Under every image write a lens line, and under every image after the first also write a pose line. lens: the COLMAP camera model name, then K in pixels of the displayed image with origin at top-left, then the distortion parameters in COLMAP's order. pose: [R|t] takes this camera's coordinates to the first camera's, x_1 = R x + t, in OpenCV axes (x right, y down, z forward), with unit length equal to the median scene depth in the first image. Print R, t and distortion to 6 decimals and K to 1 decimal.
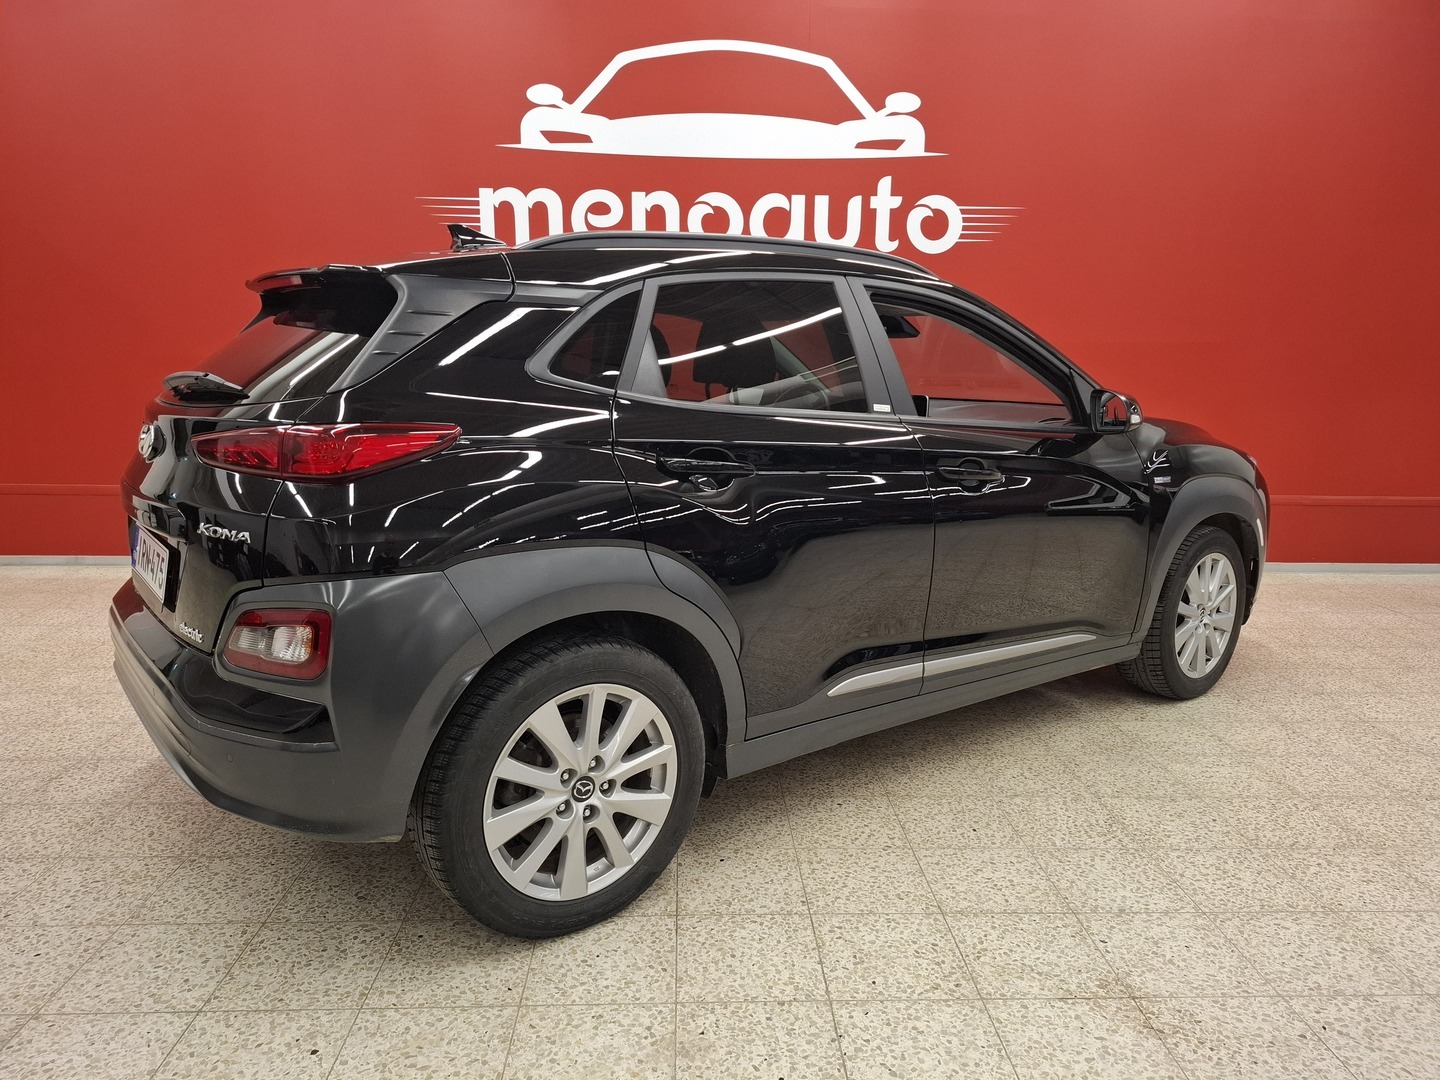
lens RADIAL K [[1046.7, 0, 725.9], [0, 1046.7, 553.3], [0, 0, 1]] dist [0.047574, -0.049705]
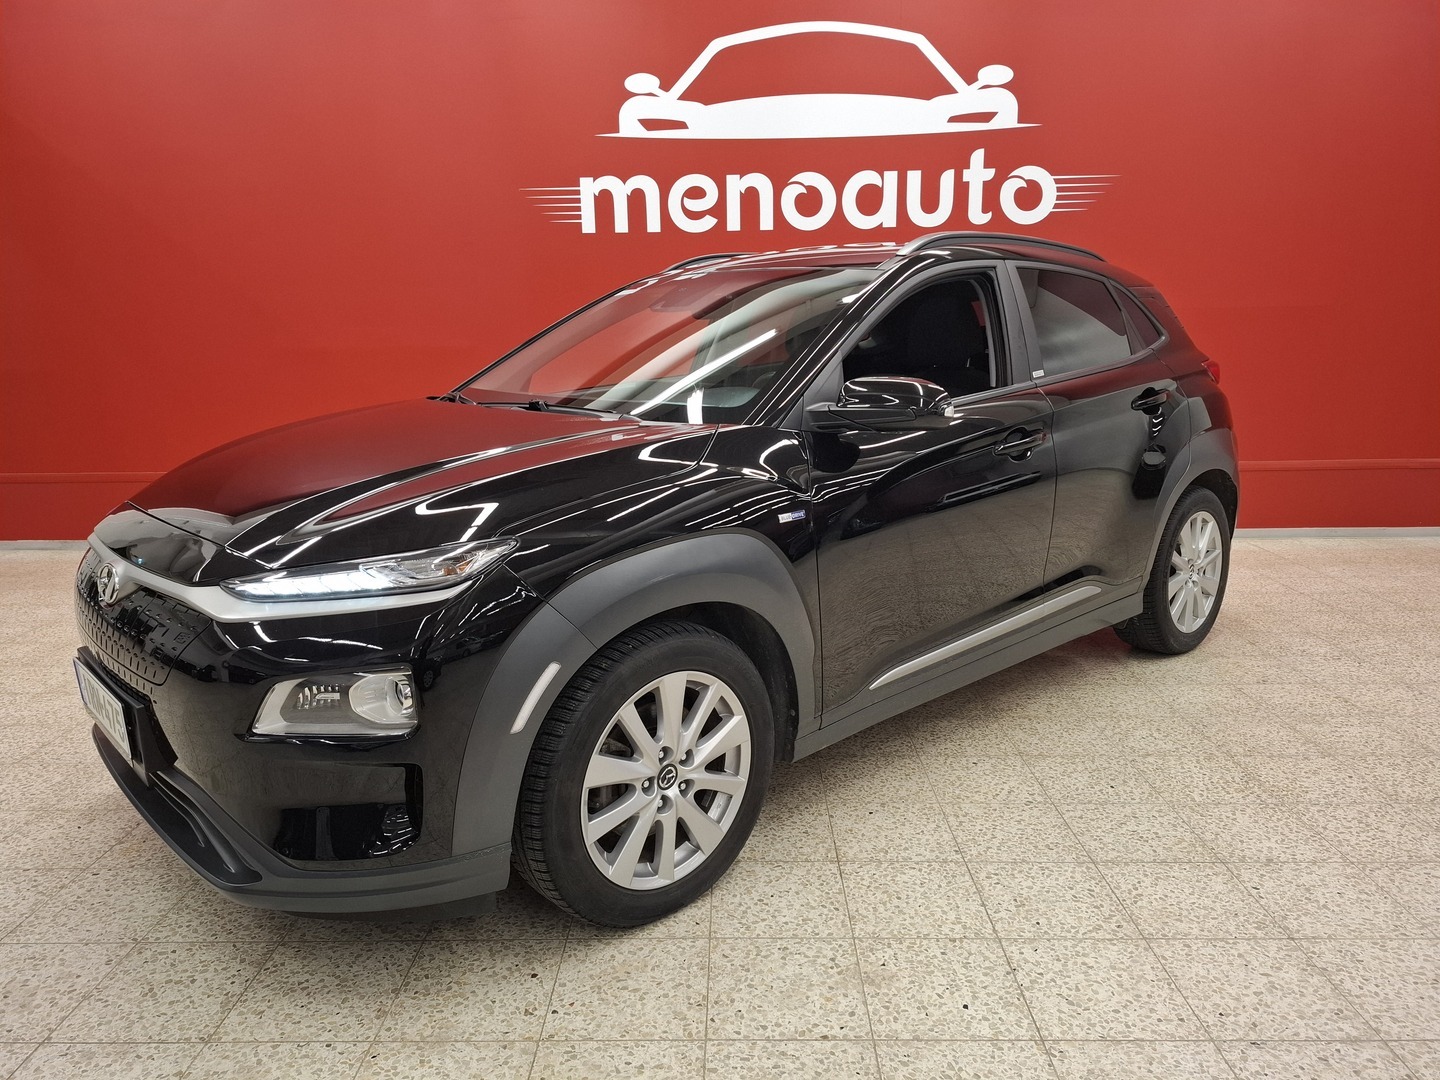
lens RADIAL K [[1046.7, 0, 711.6], [0, 1046.7, 547.2], [0, 0, 1]] dist [0.047574, -0.049705]
pose [[0.997686, -0.014976, -0.066318, -0.093493], [0.015955, 0.999771, 0.014256, 0.007880], [0.066089, -0.015281, 0.997697, -0.062251]]
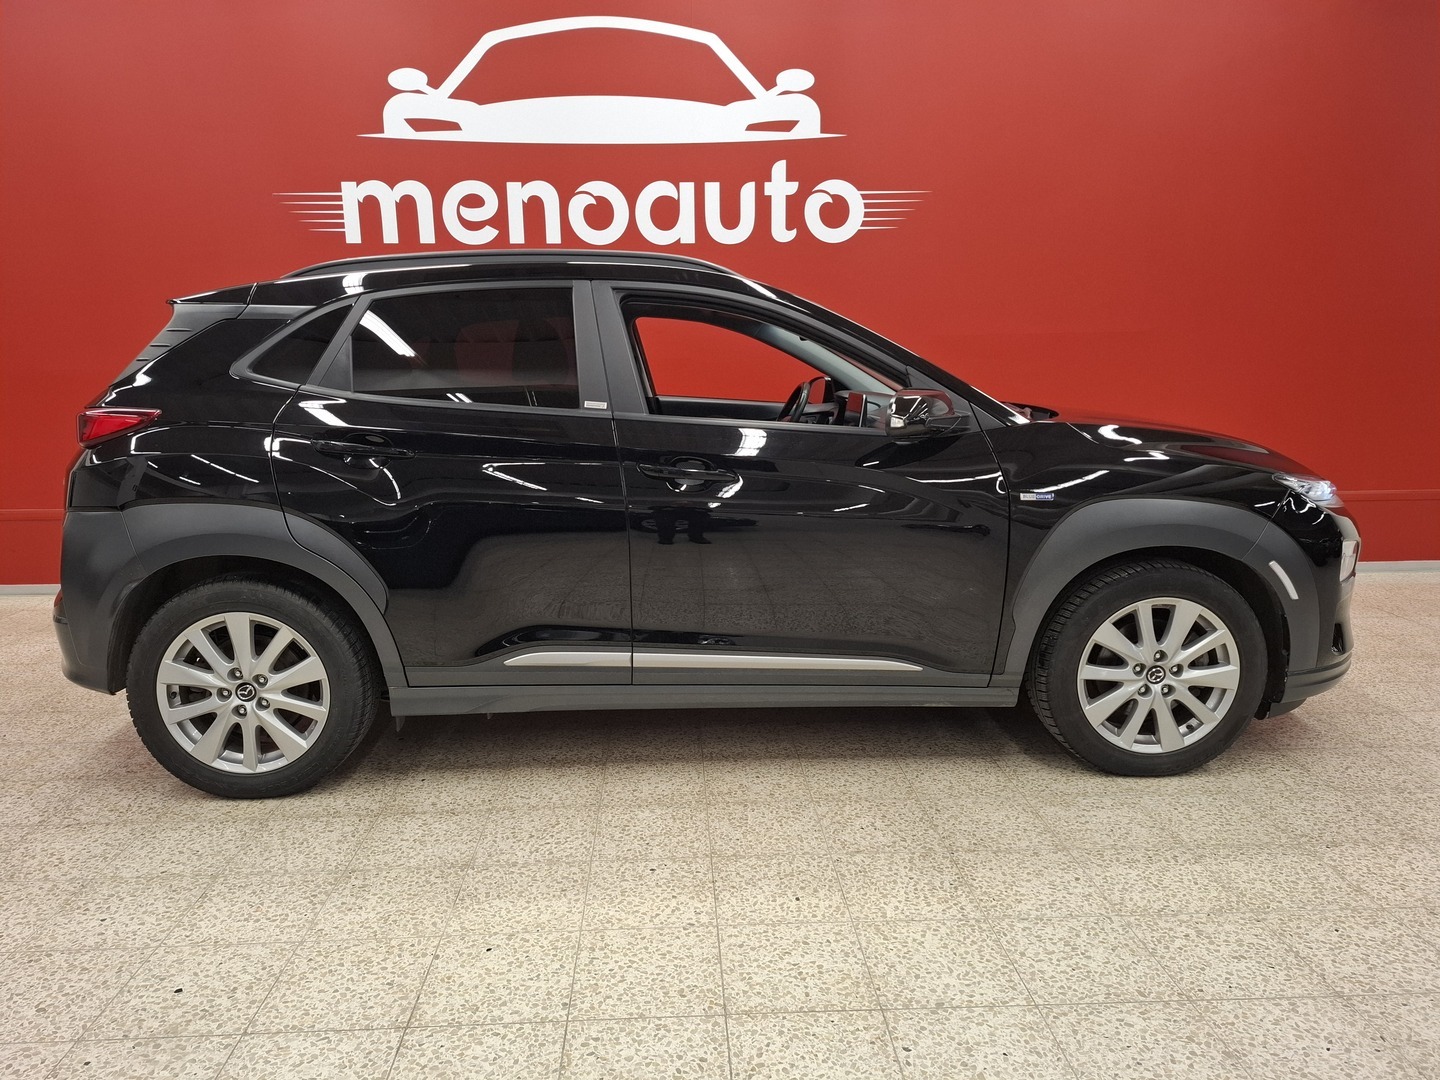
lens RADIAL K [[1046.7, 0, 712.9], [0, 1046.7, 561.7], [0, 0, 1]] dist [0.047574, -0.049705]
pose [[0.999753, -0.022170, -0.001489, 0.194240], [0.022180, 0.999728, 0.007194, -0.025749], [0.001329, -0.007225, 0.999973, 0.150954]]
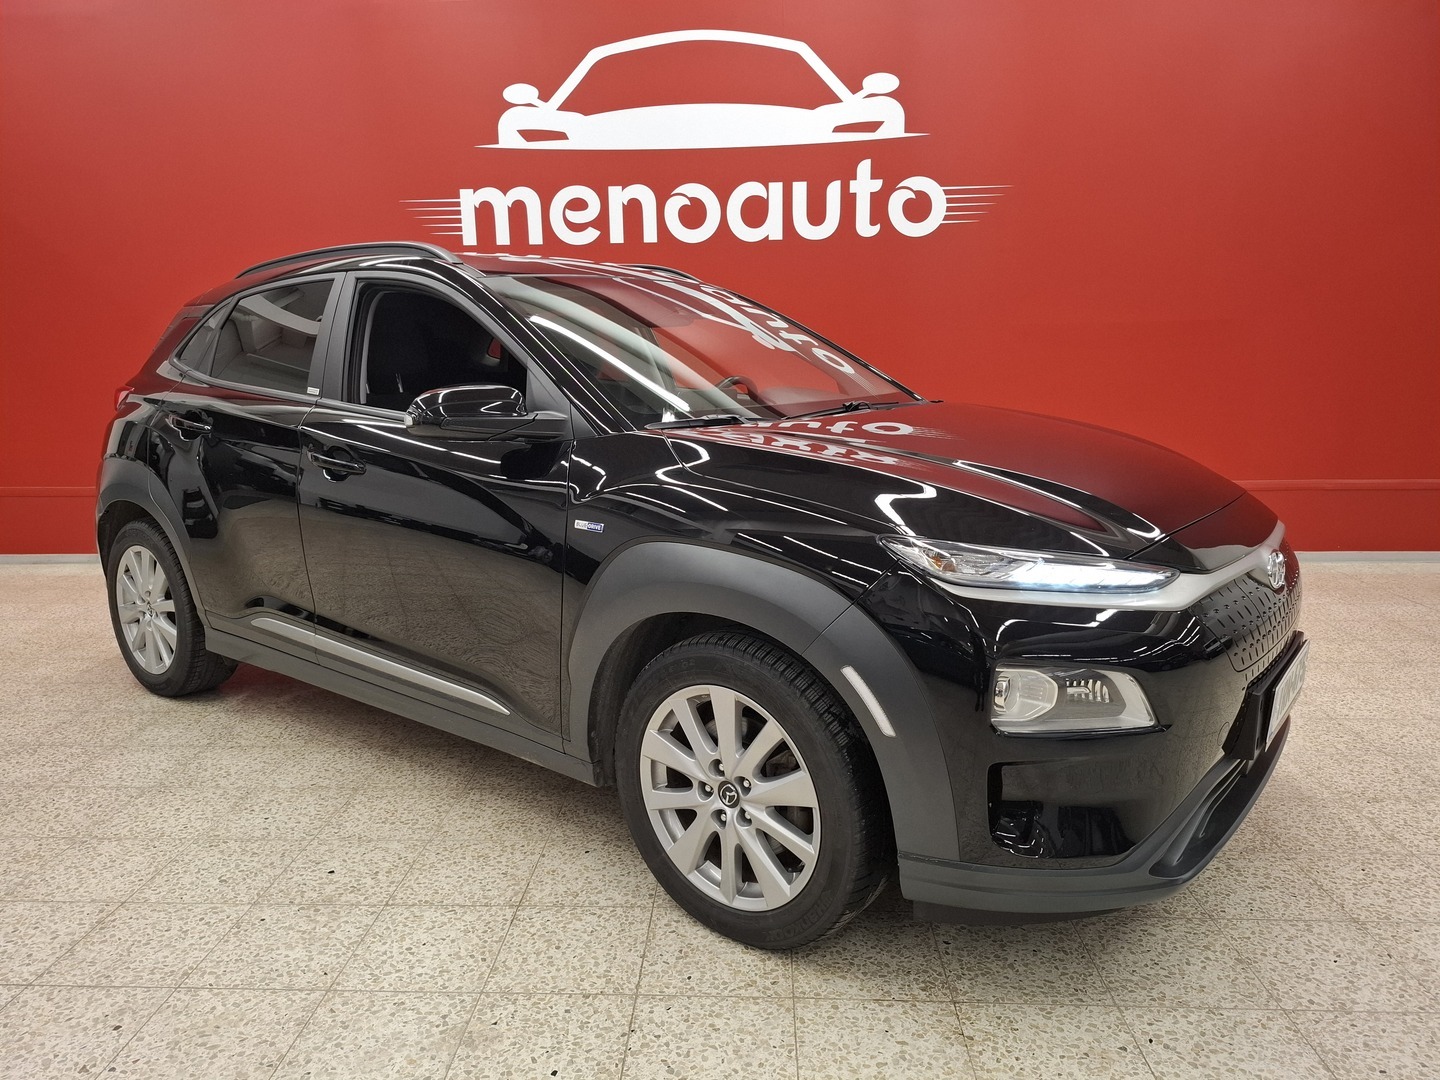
lens RADIAL K [[1046.7, 0, 700.9], [0, 1046.7, 551.1], [0, 0, 1]] dist [0.047574, -0.049705]
pose [[0.995057, -0.008323, -0.098958, 0.212186], [0.008358, 0.999965, -0.000061, 0.009906], [0.098955, -0.000766, 0.995092, 0.024910]]
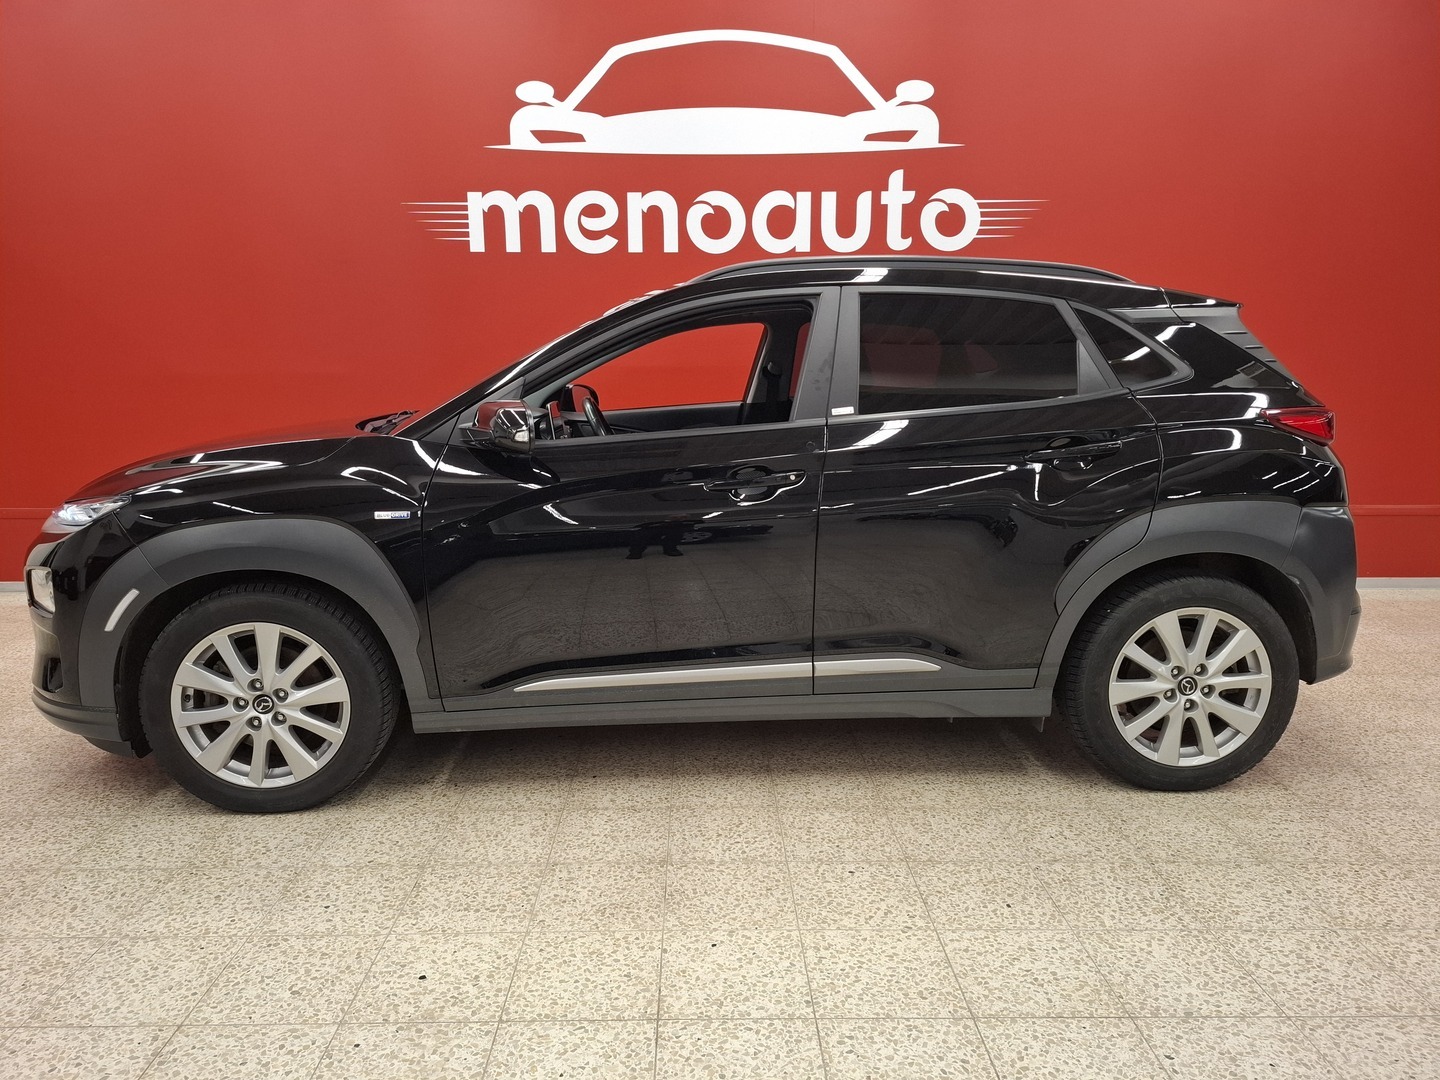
lens RADIAL K [[1046.7, 0, 702.7], [0, 1046.7, 550.1], [0, 0, 1]] dist [0.047574, -0.049705]
pose [[0.999276, -0.009369, -0.036861, 0.022791], [0.008925, 0.999886, -0.012181, -0.022309], [0.036971, 0.011843, 0.999246, 0.137262]]
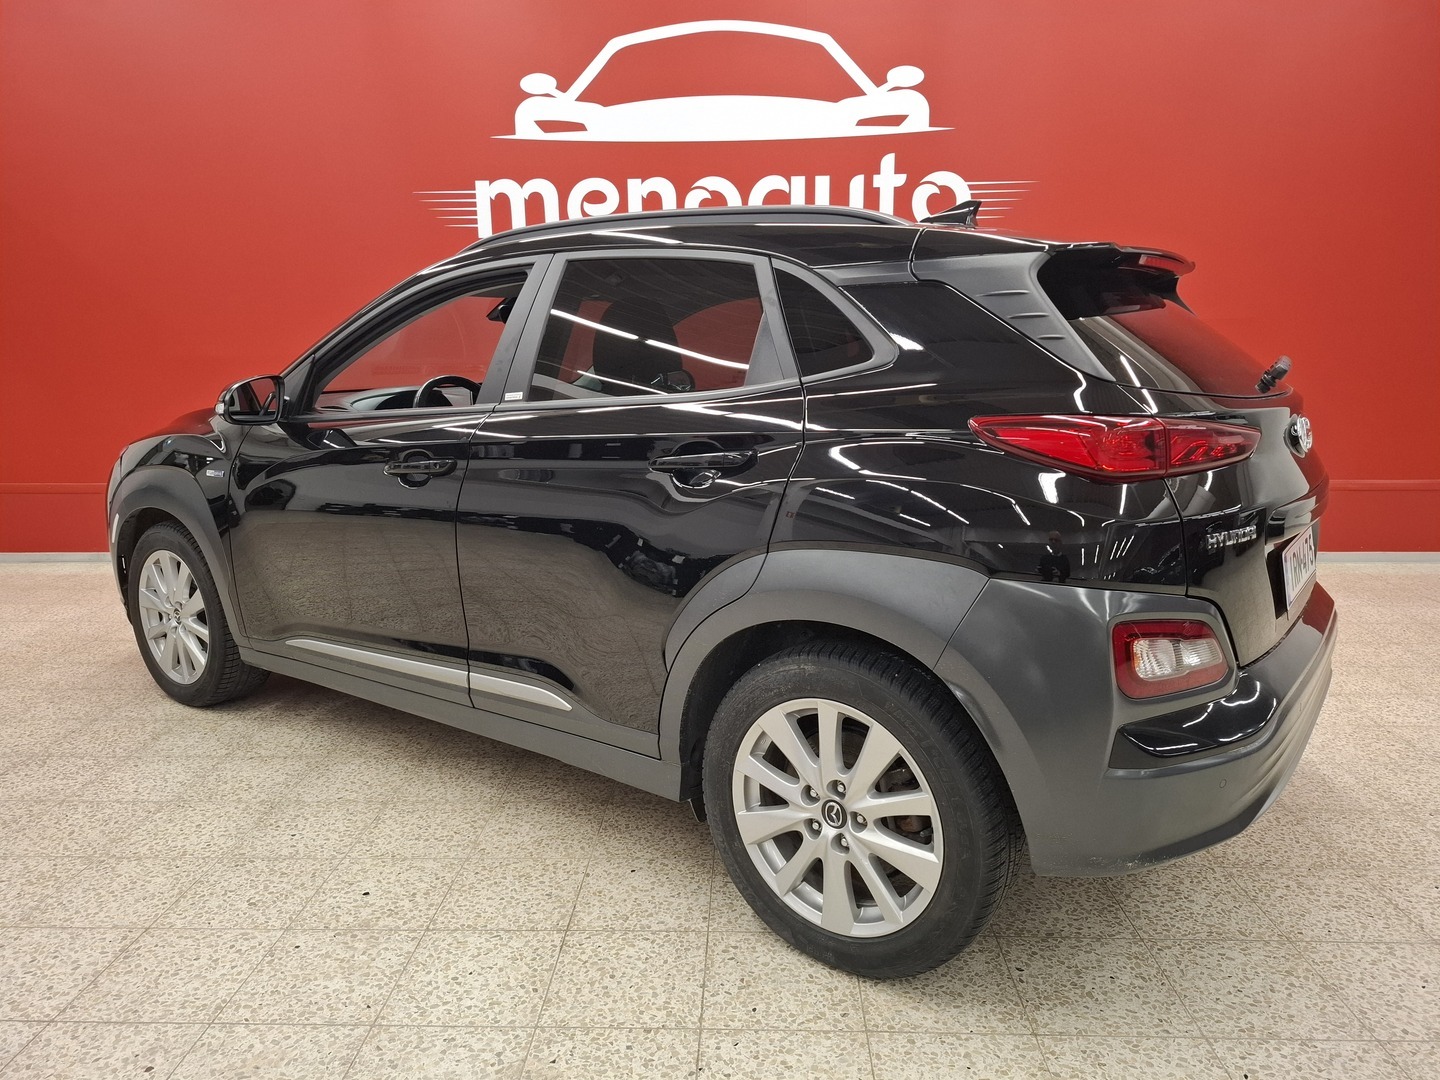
lens RADIAL K [[1046.7, 0, 716.0], [0, 1046.7, 543.6], [0, 0, 1]] dist [0.047574, -0.049705]
pose [[0.996758, -0.006852, -0.080171, 0.155556], [0.006731, 0.999976, -0.001774, -0.001407], [0.080181, 0.001229, 0.996780, 0.060300]]
